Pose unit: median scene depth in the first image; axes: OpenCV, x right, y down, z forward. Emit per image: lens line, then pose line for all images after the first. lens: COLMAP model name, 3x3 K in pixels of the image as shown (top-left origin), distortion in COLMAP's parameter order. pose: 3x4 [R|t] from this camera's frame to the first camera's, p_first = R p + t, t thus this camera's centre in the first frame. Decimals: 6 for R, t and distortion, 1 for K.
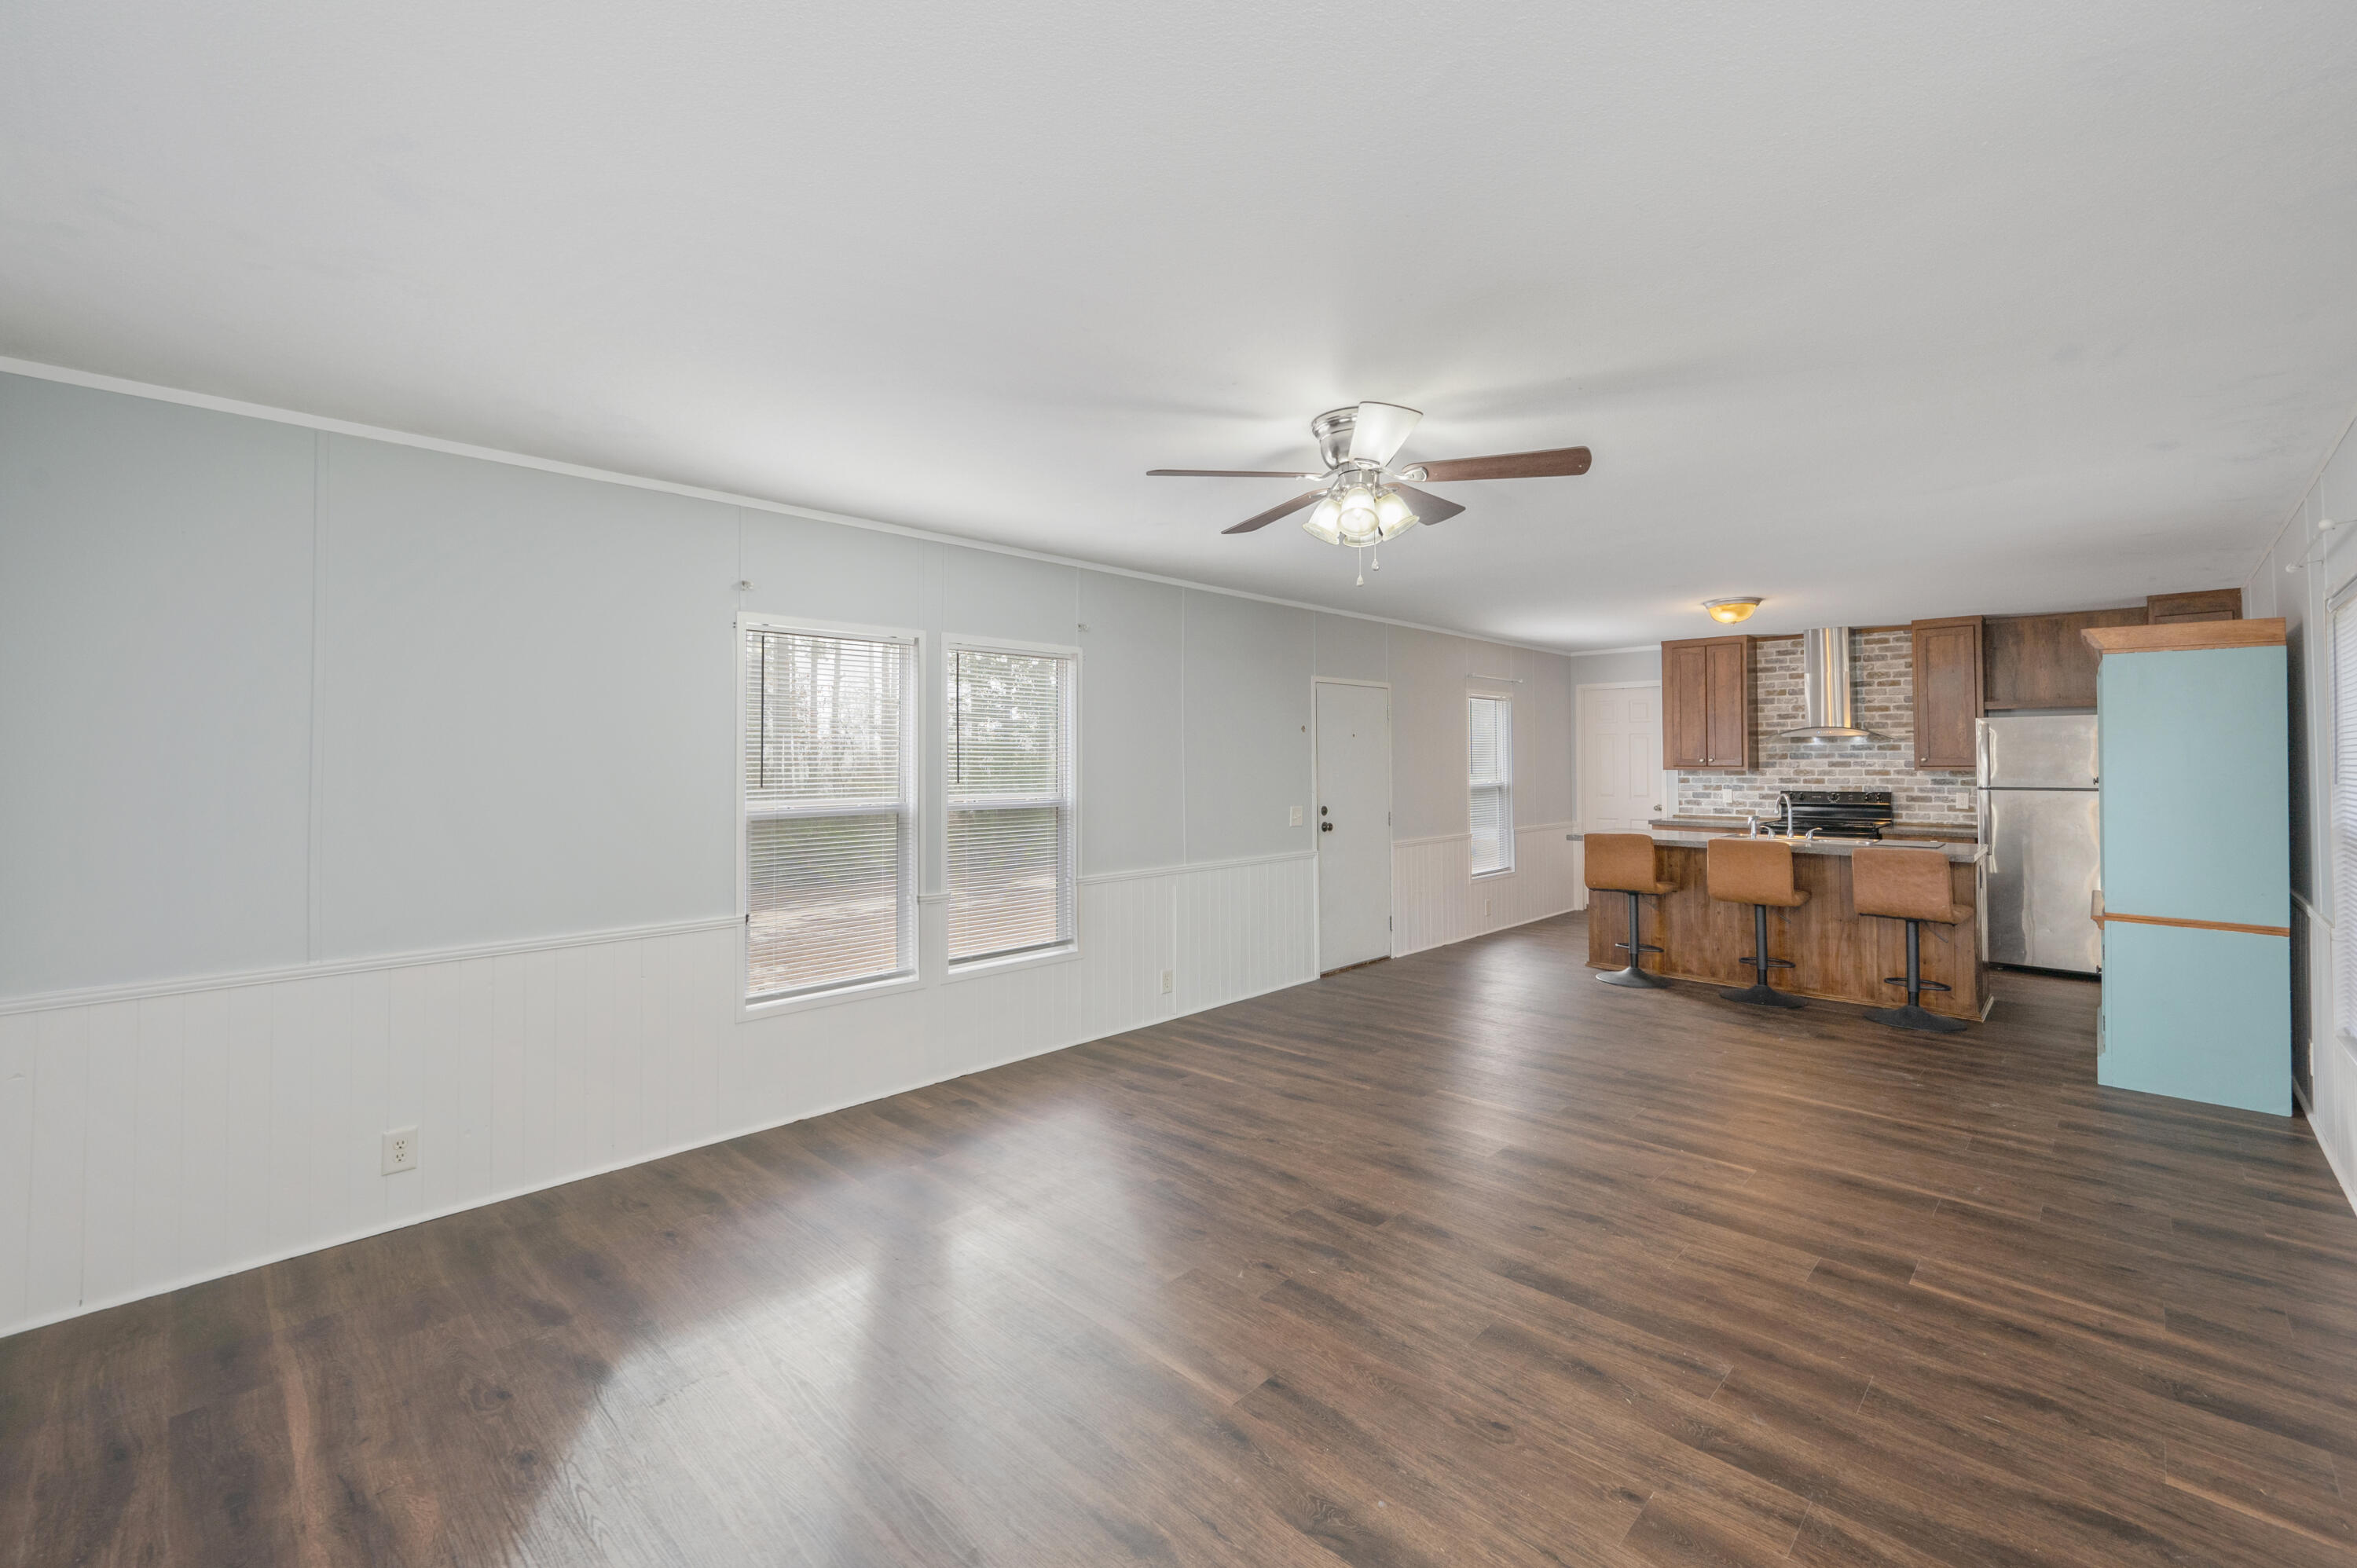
lens RADIAL K [[950.7, 0, 1179.7], [0, 950.7, 765.8], [0, 0, 1]] dist [0.000245, 0.000029]
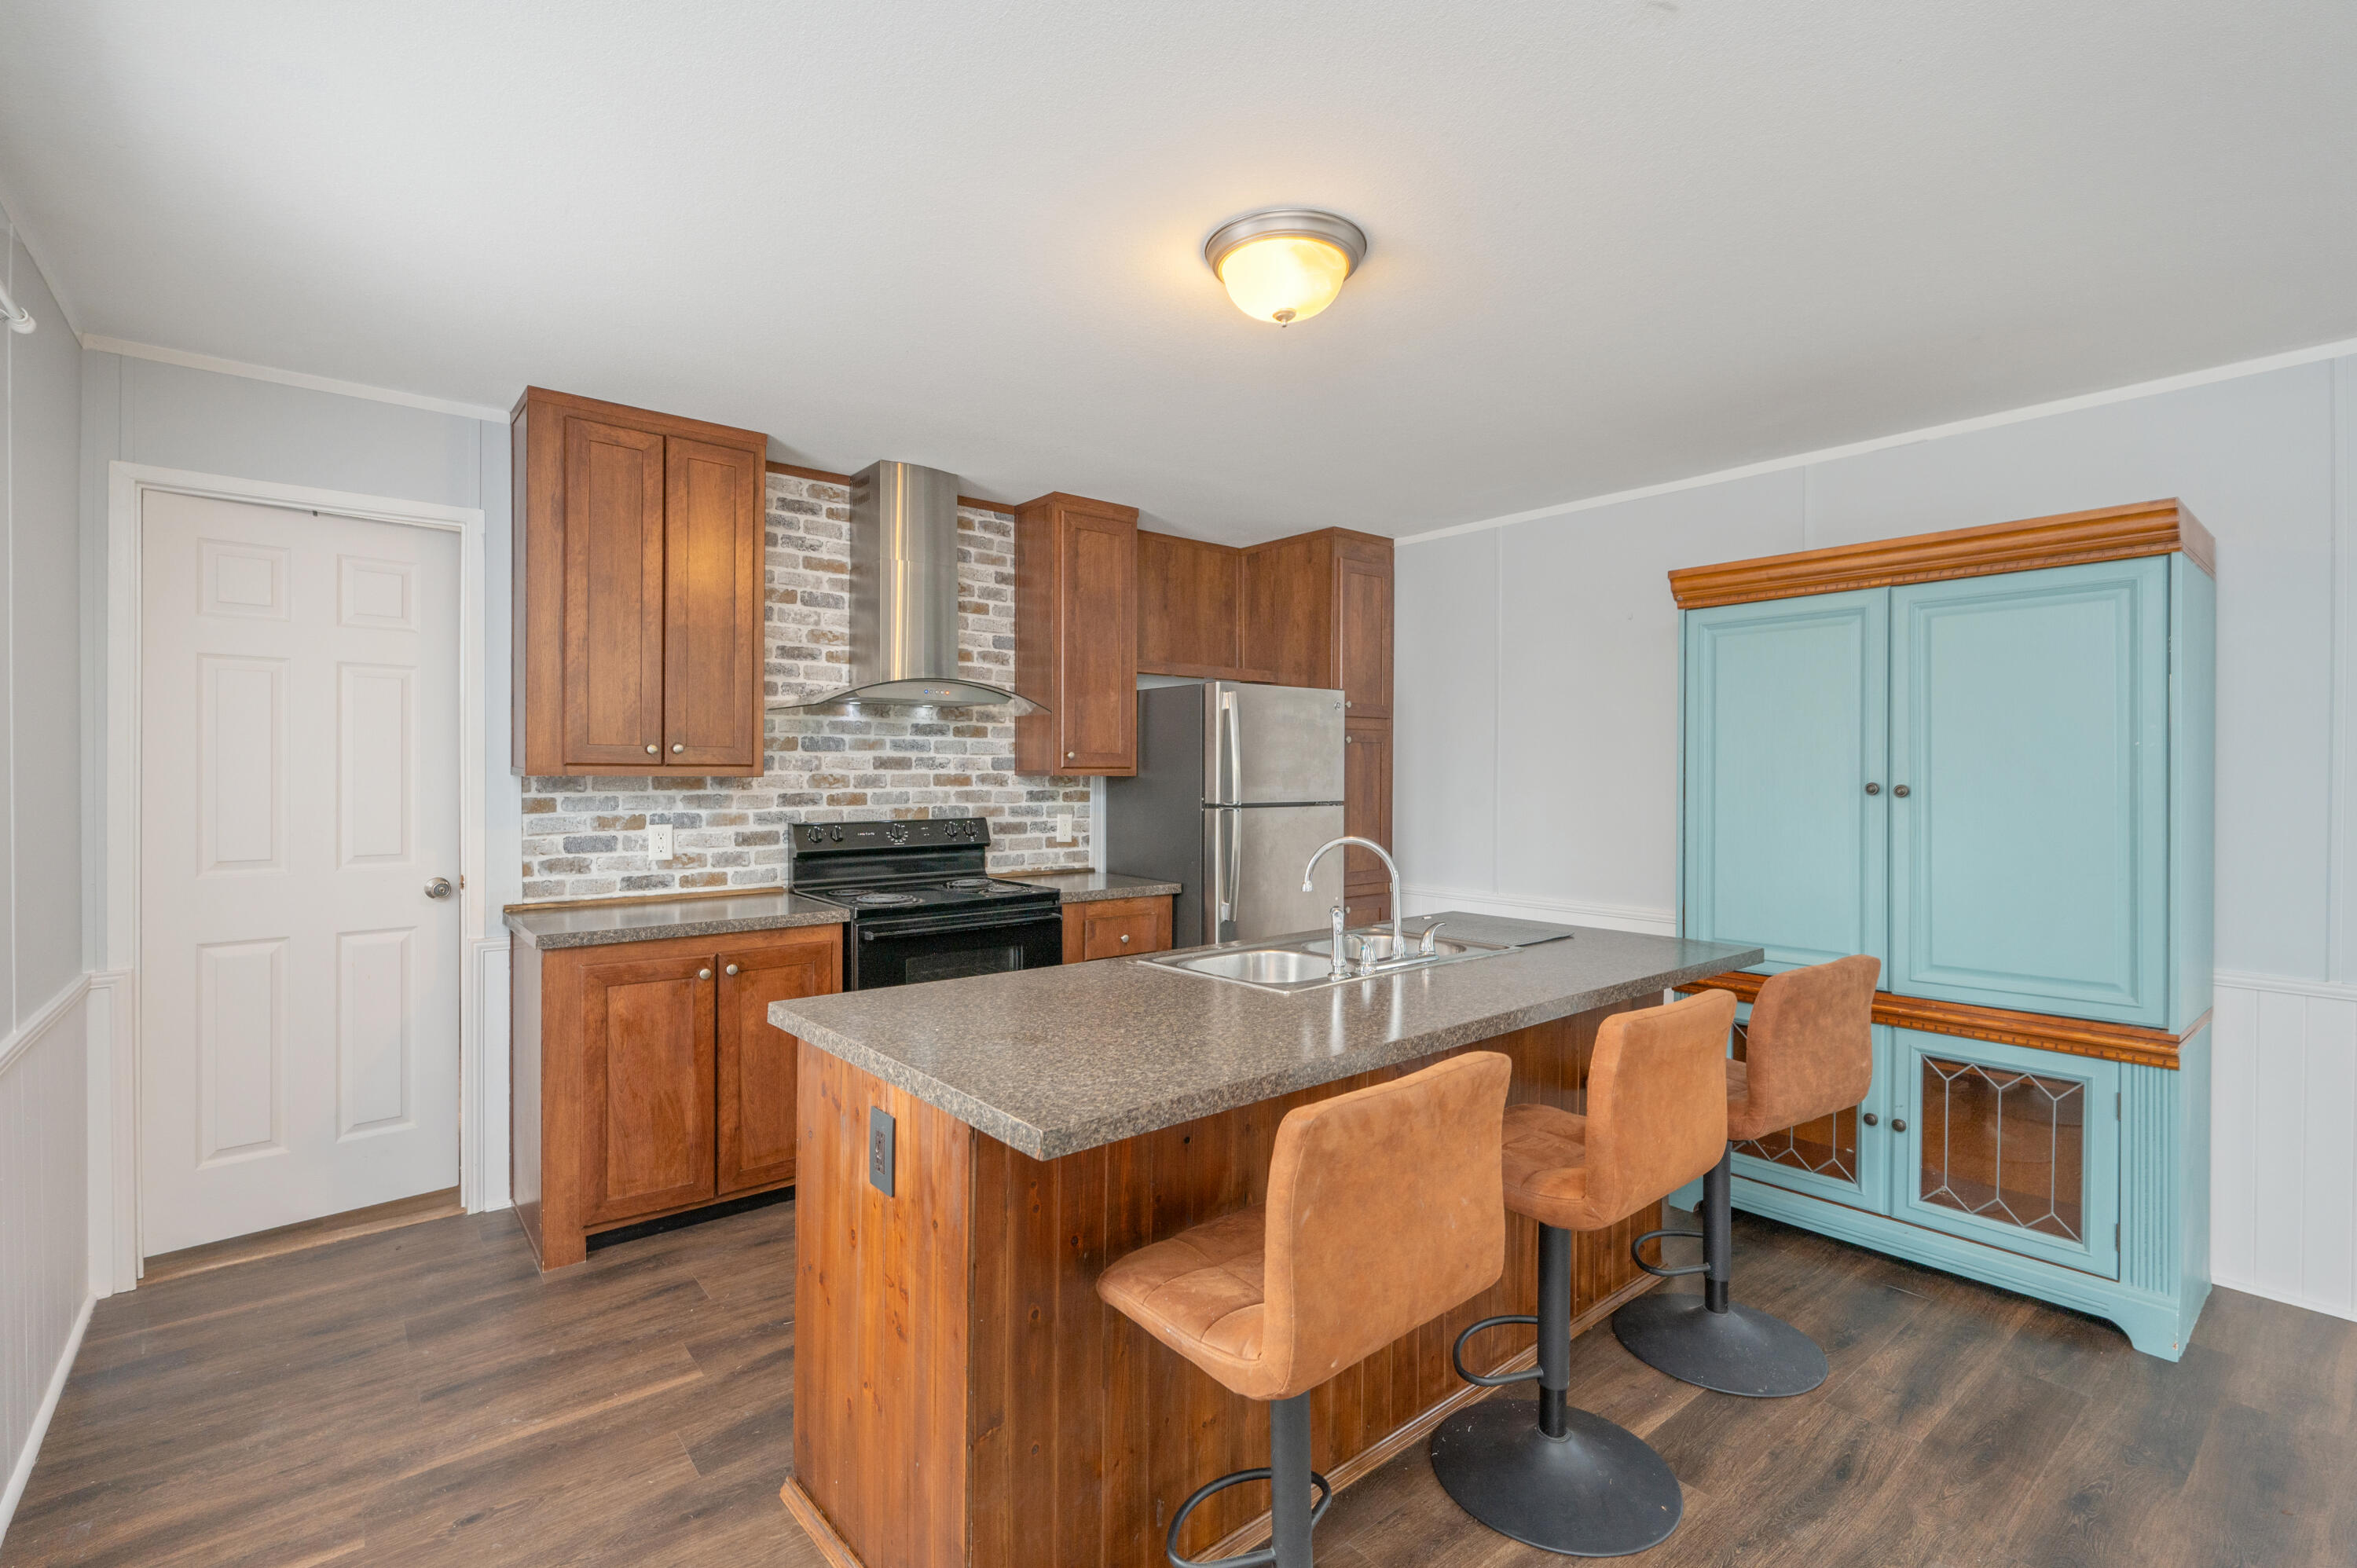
lens RADIAL K [[1060.1, 0, 1180.4], [0, 1060.1, 773.6], [0, 0, 1]] dist [0.002451, 0.000330]
pose [[0.093581, 0.001415, 0.995611, 0.174167], [0.000246, 0.999999, -0.001445, 0.004395], [-0.995612, 0.000380, 0.093580, 0.800941]]
